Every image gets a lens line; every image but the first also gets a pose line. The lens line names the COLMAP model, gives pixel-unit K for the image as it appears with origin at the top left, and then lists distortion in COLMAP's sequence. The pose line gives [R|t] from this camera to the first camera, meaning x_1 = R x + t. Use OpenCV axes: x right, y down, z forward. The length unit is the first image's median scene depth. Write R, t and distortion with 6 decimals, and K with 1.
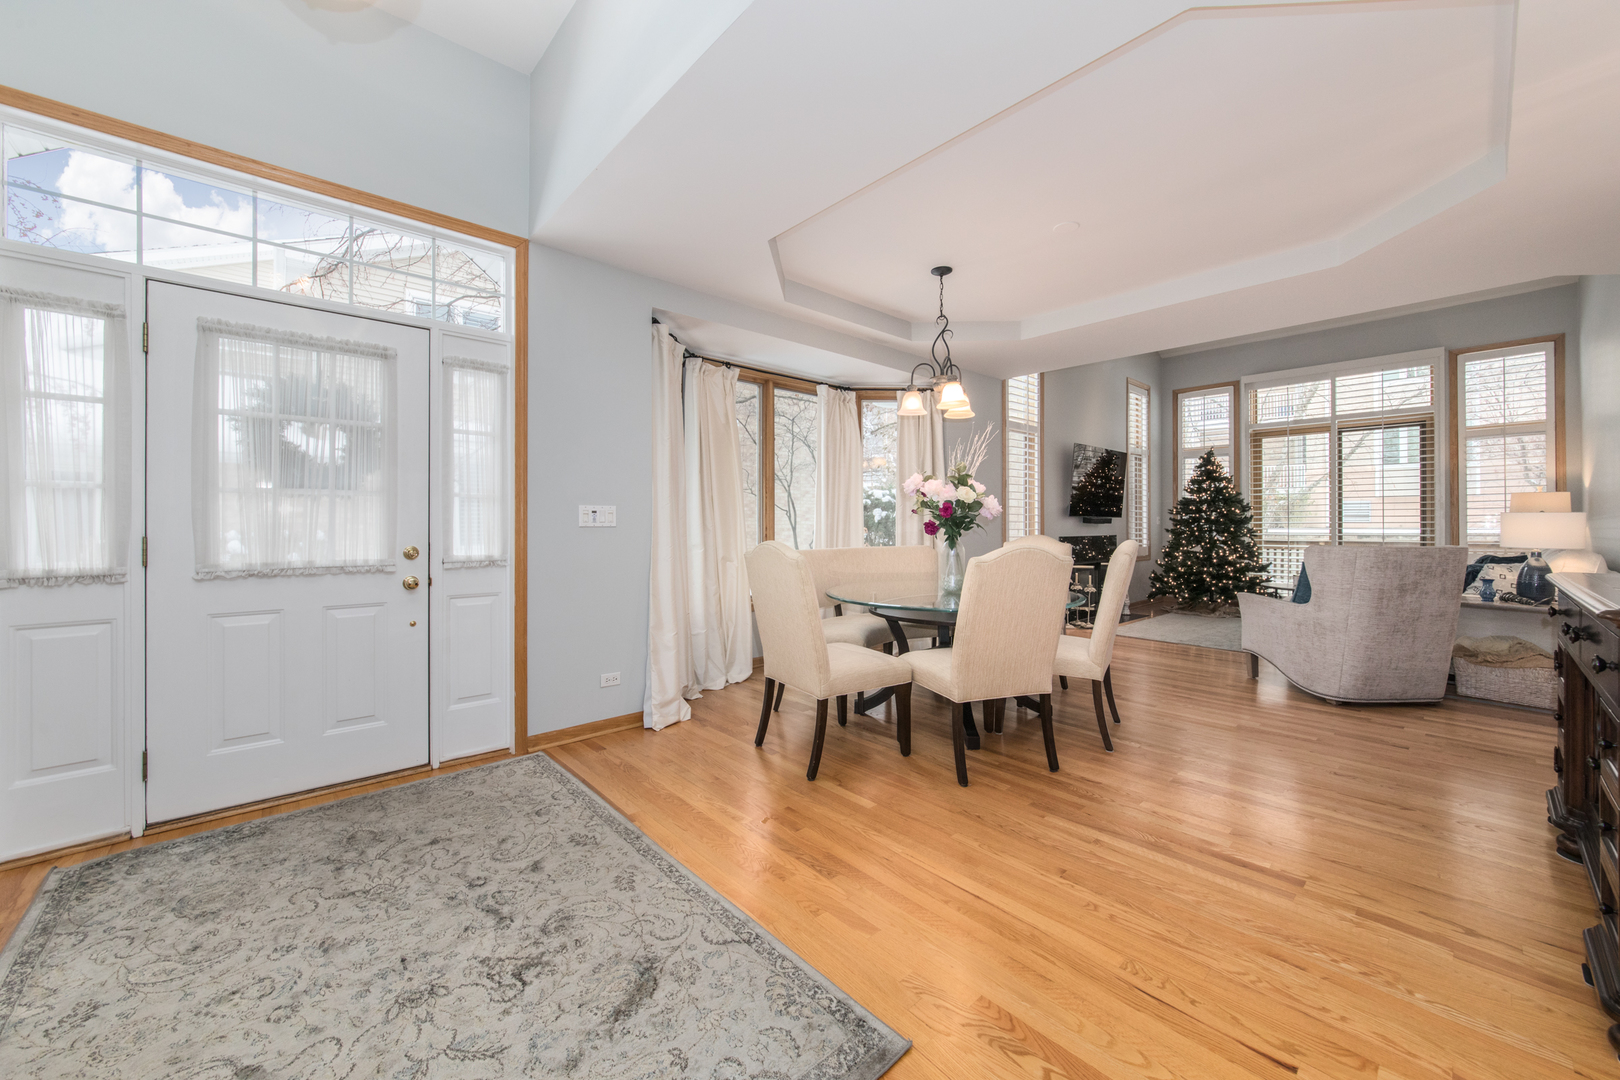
lens RADIAL K [[608.6, 0, 850.2], [0, 608.6, 519.6], [0, 0, 1]] dist [-0.013061, -0.000813]
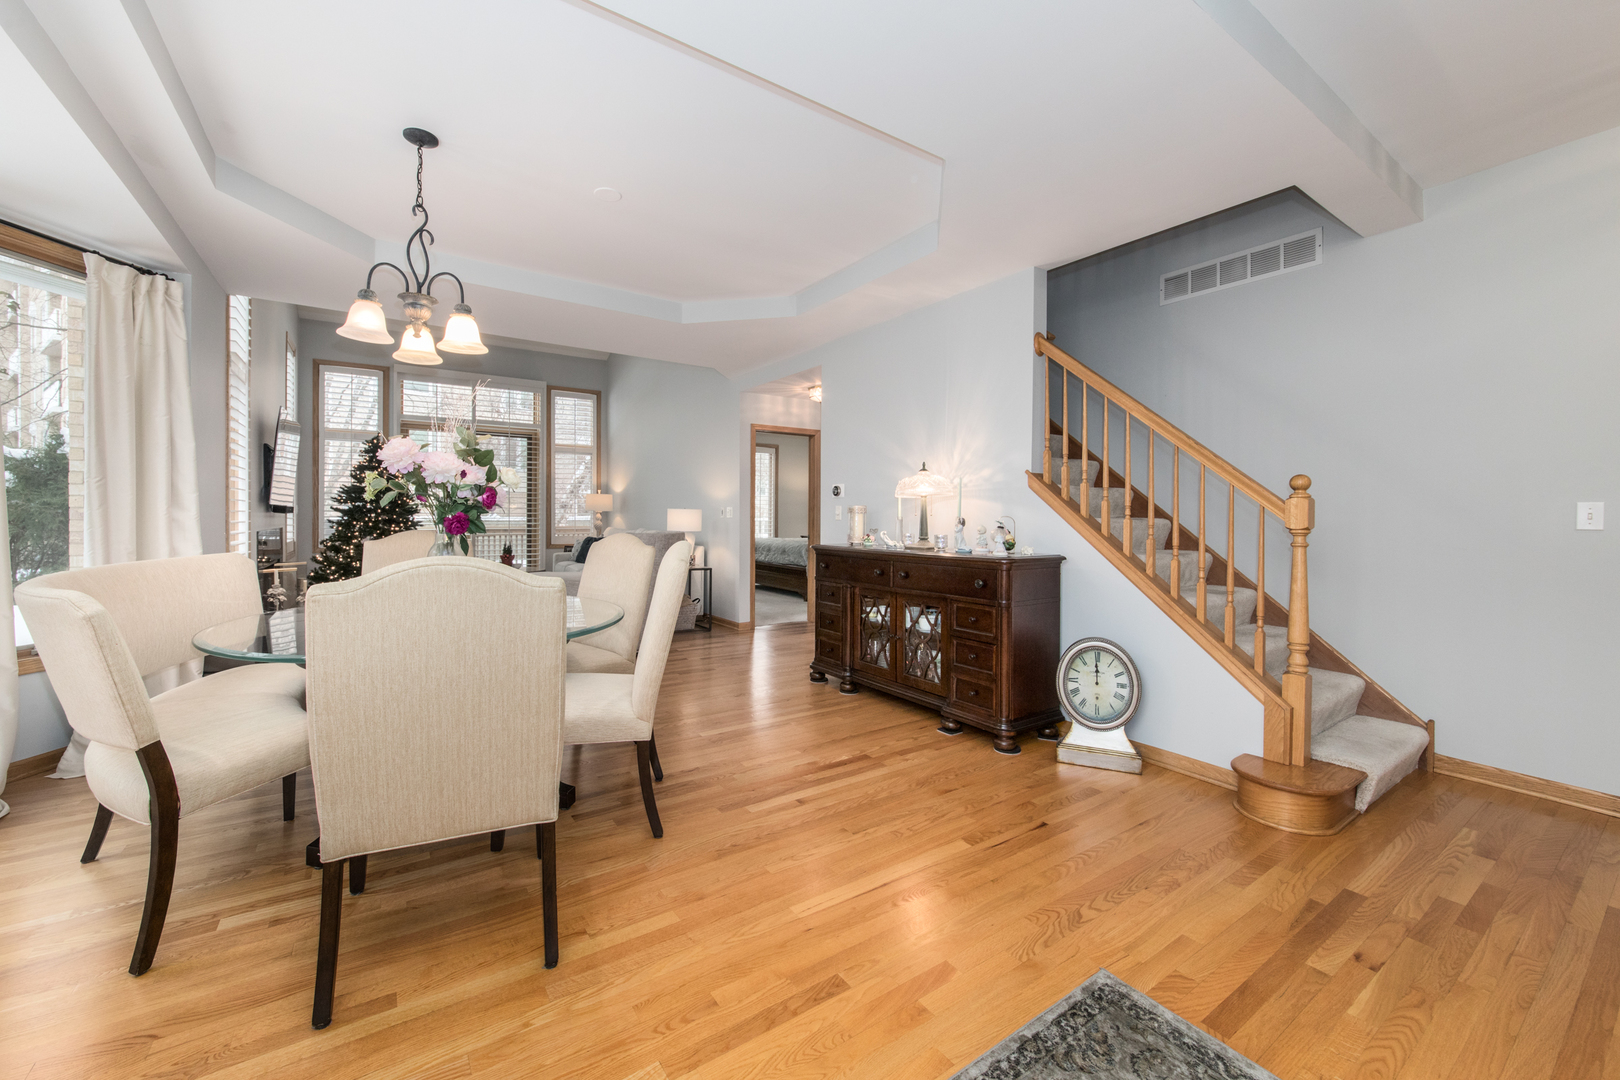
lens RADIAL K [[608.6, 0, 739.8], [0, 608.6, 513.4], [0, 0, 1]] dist [-0.013061, -0.000813]
pose [[0.222872, 0.004277, 0.974838, -0.295920], [-0.014568, 0.999893, -0.001056, -0.000609], [-0.974739, -0.013966, 0.222910, 0.356134]]
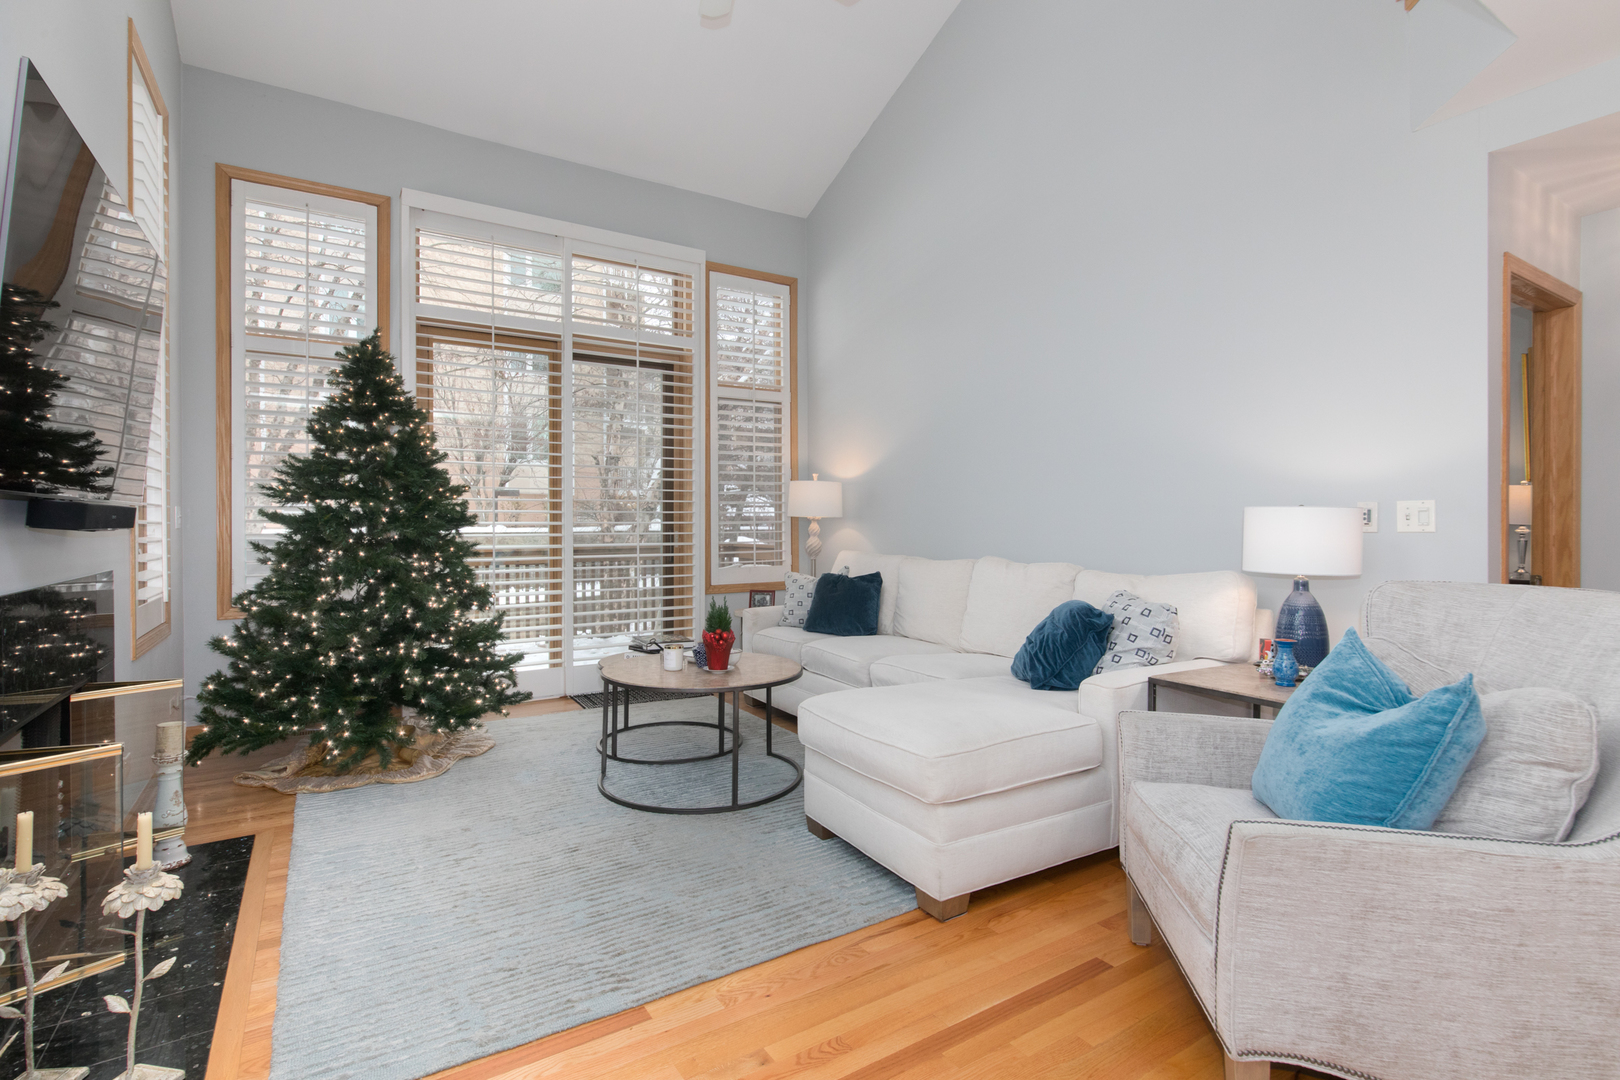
lens RADIAL K [[777.0, 0, 795.5], [0, 777.0, 520.7], [0, 0, 1]] dist [-0.010819, -0.000177]
pose [[0.212532, 0.001108, 0.977153, 0.254286], [-0.007879, 0.999969, 0.000579, 0.001639], [-0.977122, -0.007822, 0.212534, 0.943402]]
